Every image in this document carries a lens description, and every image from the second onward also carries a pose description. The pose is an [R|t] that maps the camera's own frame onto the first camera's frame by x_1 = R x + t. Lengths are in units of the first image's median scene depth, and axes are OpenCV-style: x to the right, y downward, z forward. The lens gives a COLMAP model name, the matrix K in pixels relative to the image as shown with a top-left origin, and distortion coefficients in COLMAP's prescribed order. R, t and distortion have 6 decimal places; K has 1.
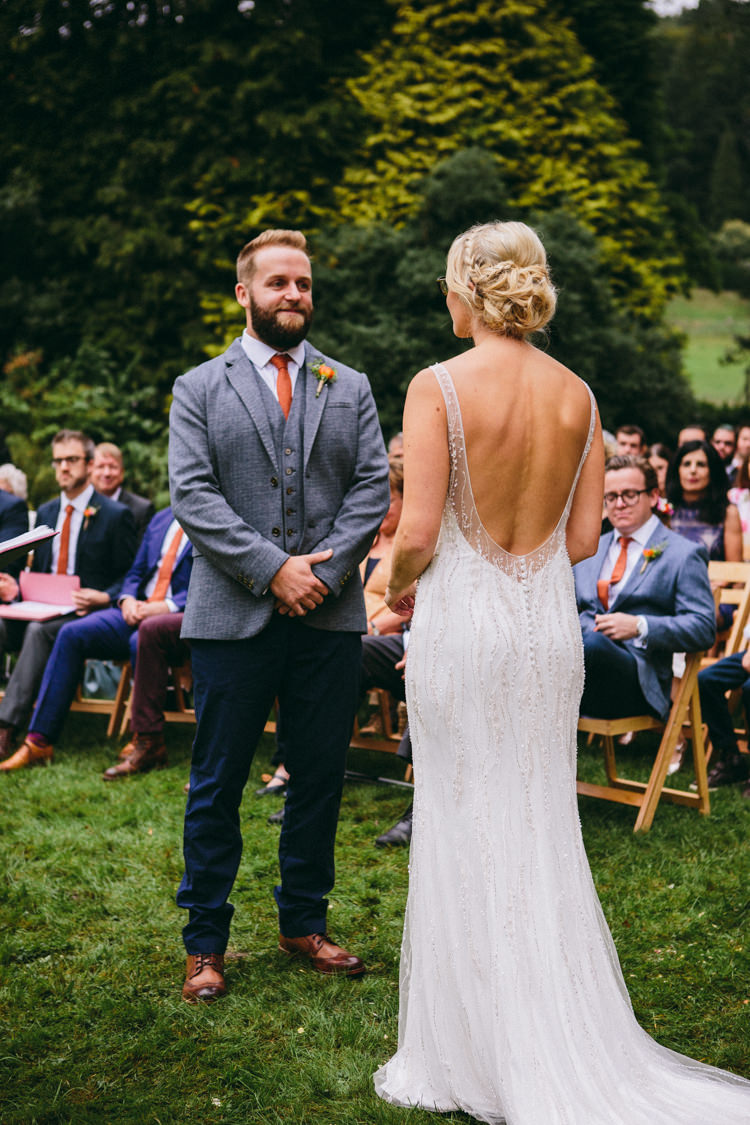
lens RADIAL K [[1751.9, 0, 376.6], [0, 1751.9, 557.9], [0, 0, 1]] dist [0.188677, 0.000000]
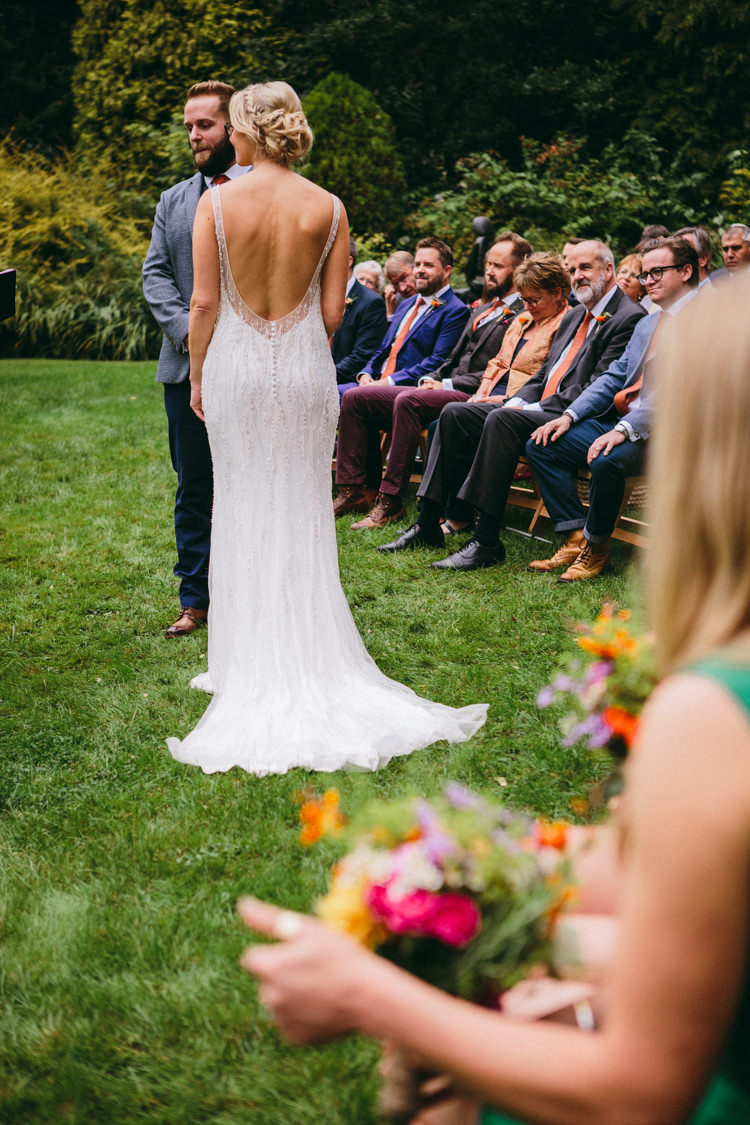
lens RADIAL K [[1966.8, 0, 373.6], [0, 1966.8, 561.9], [0, 0, 1]] dist [0.195618, 0.000000]
pose [[0.928831, 0.052821, -0.366719, 0.651373], [-0.016115, 0.994608, 0.102444, 0.024142], [0.370153, -0.089243, 0.924674, -0.412352]]
